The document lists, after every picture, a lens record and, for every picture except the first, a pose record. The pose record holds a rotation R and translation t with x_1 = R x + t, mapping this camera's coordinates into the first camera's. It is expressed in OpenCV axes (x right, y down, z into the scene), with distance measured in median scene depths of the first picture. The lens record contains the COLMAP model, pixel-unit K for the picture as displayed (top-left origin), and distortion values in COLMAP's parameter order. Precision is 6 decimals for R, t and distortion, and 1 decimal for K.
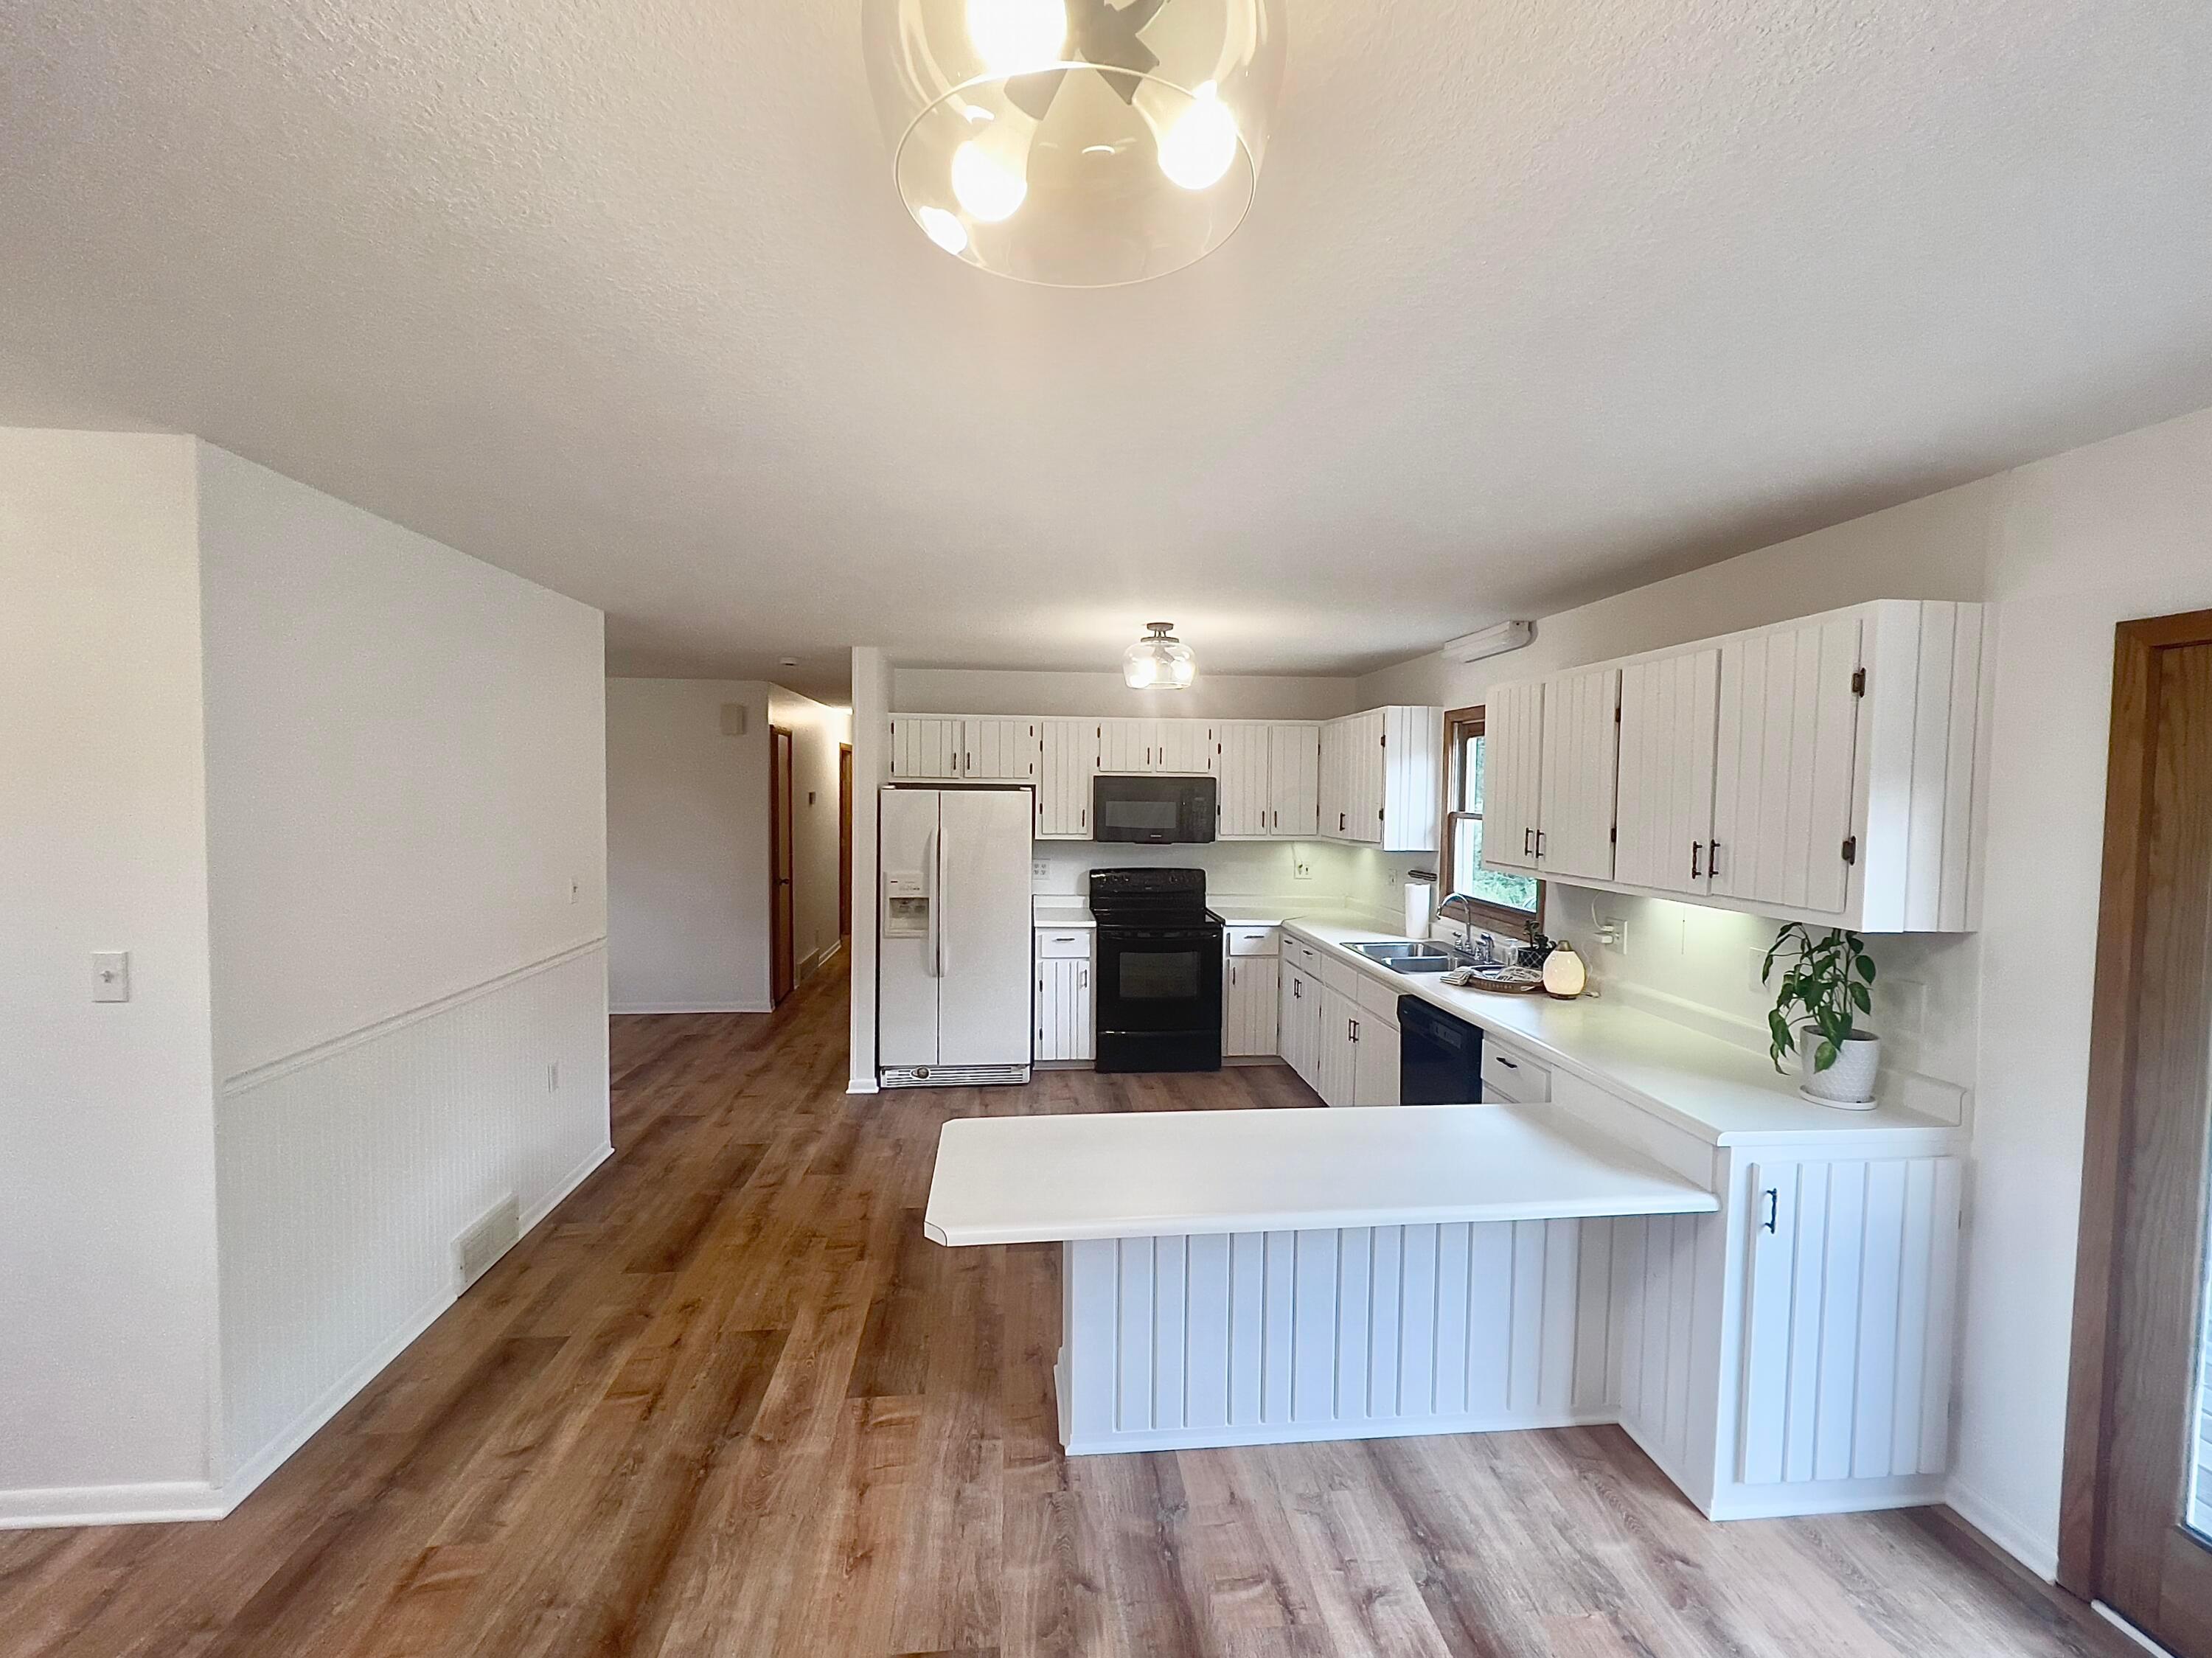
lens RADIAL K [[964.8, 0, 1106.0], [0, 964.8, 829.0], [0, 0, 1]] dist [-0.002801, 0.000957]
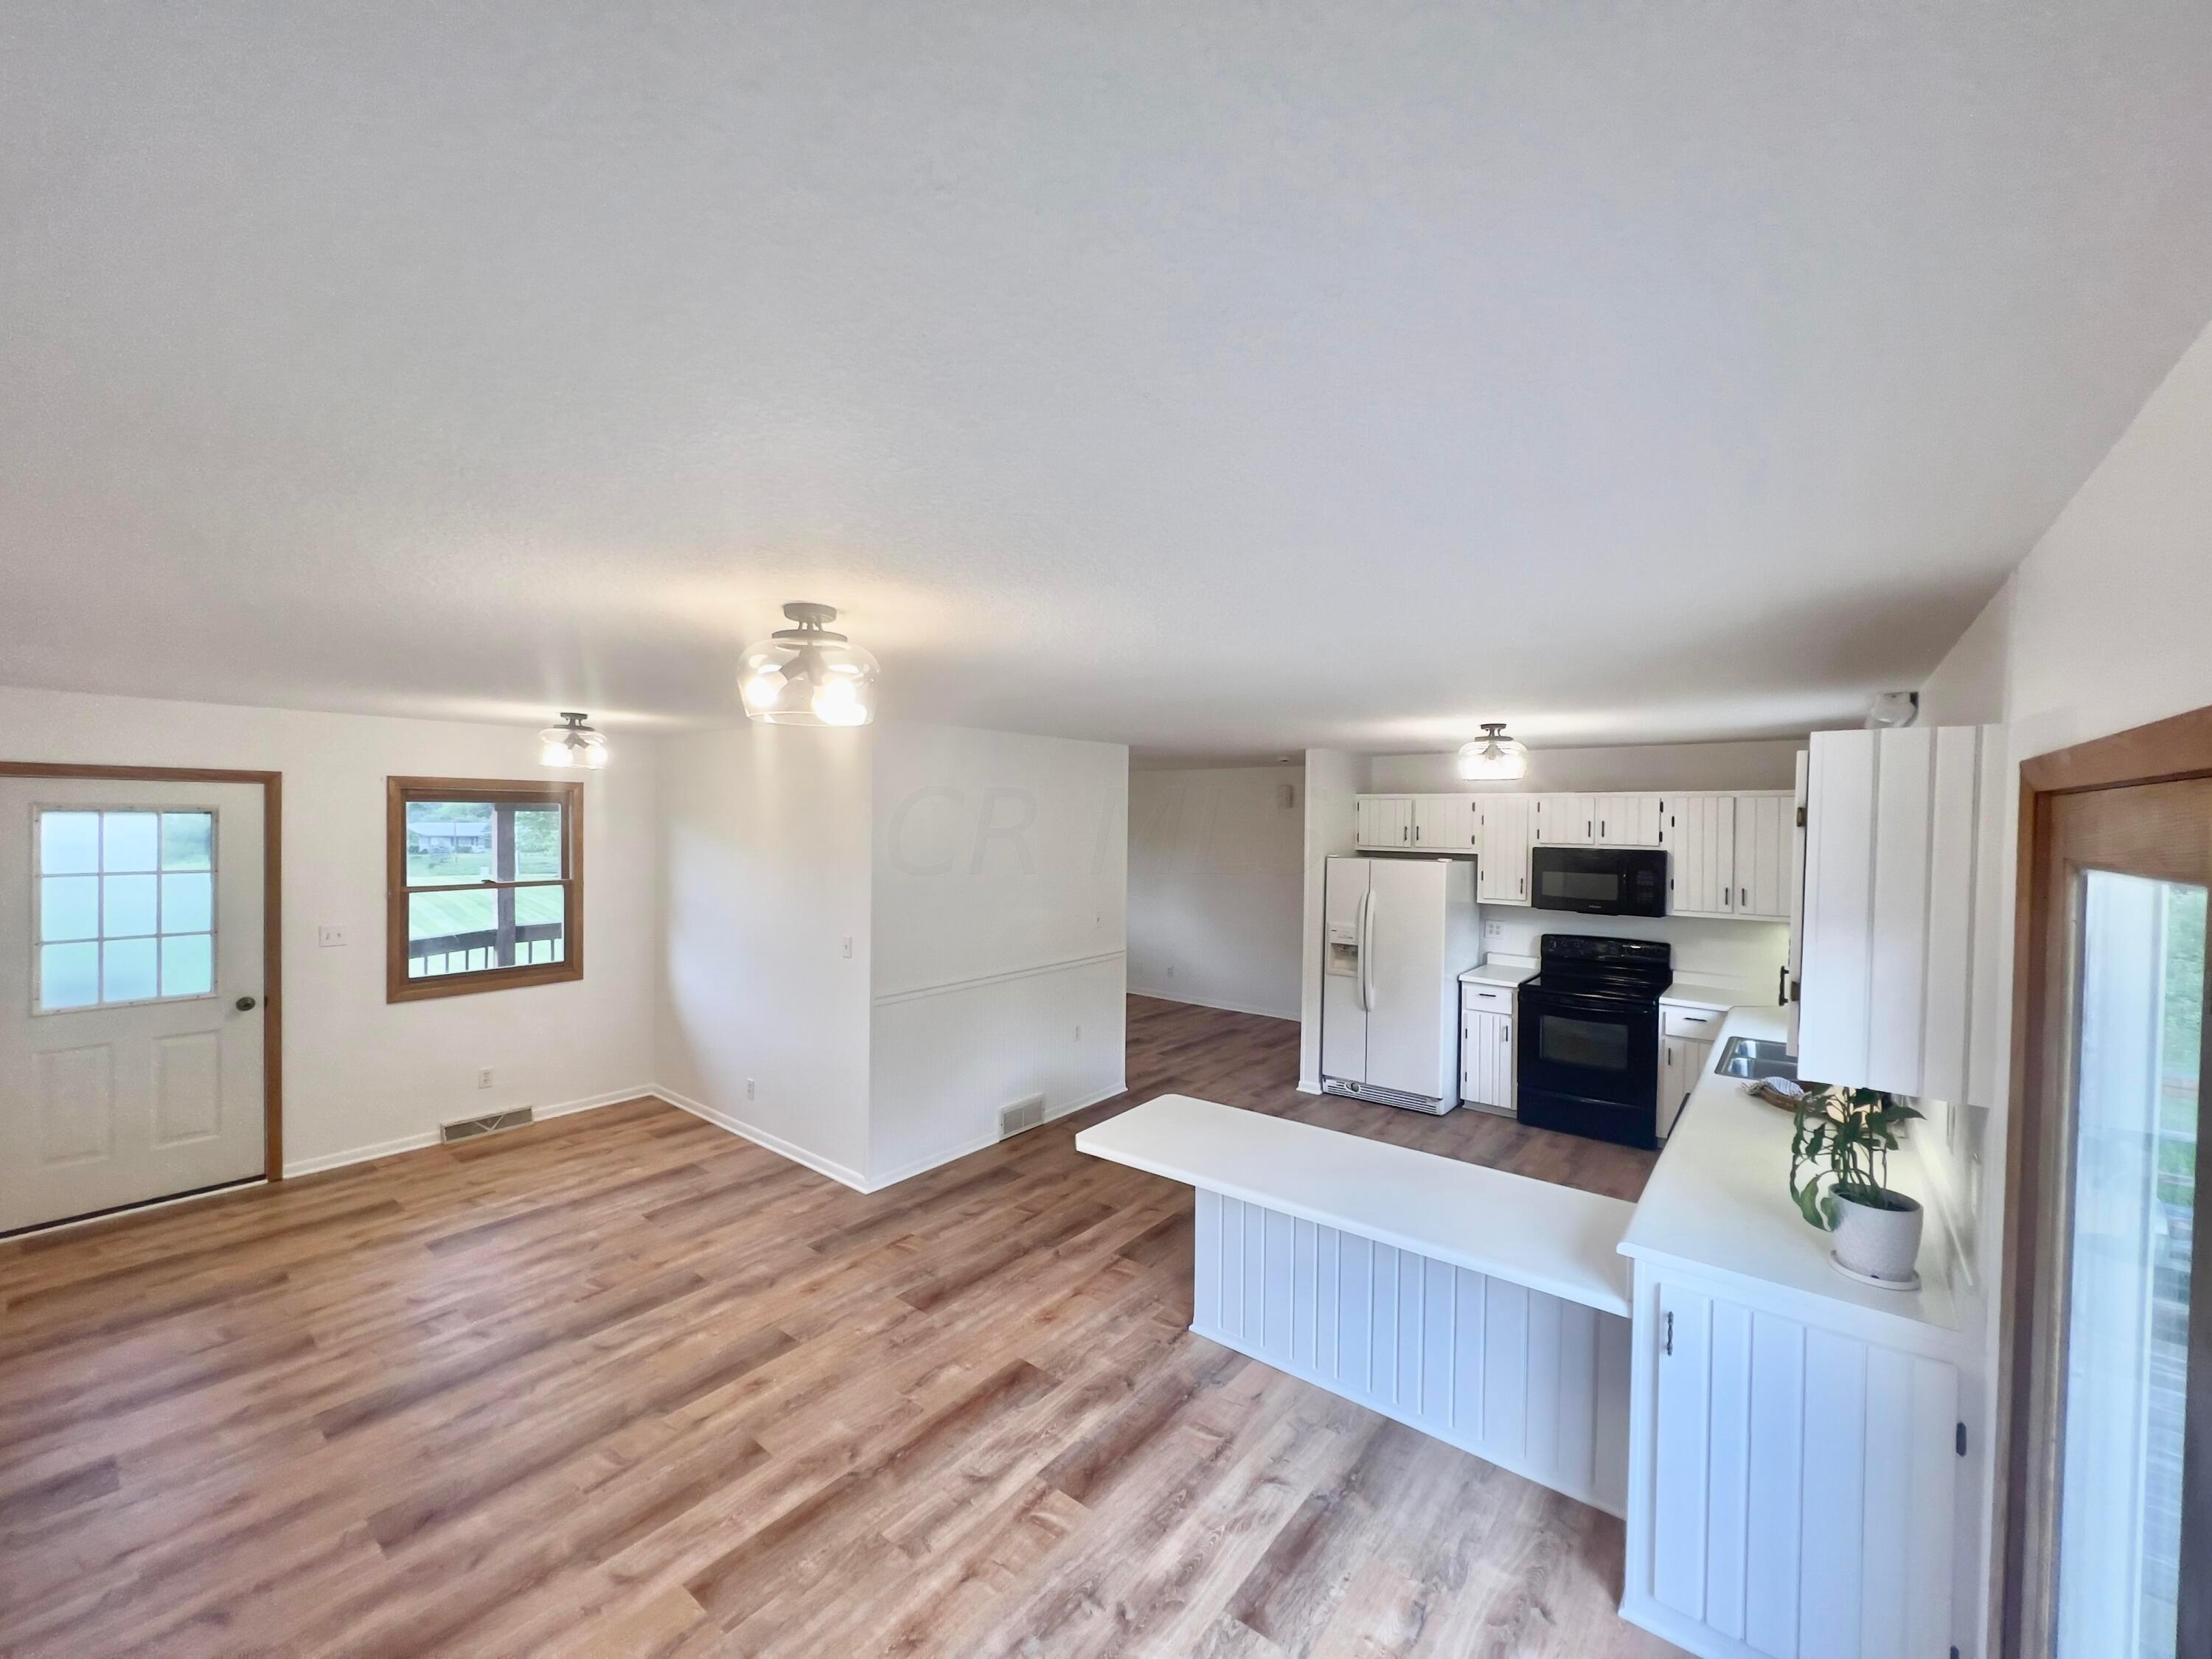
lens RADIAL K [[880.4, 0, 1106.0], [0, 880.4, 829.5], [0, 0, 1]] dist [-0.000072, -0.000024]
pose [[0.716148, 0.004841, -0.697932, 0.375494], [-0.030549, 0.999235, -0.024415, -0.041072], [0.697280, 0.038806, 0.715748, -0.045690]]
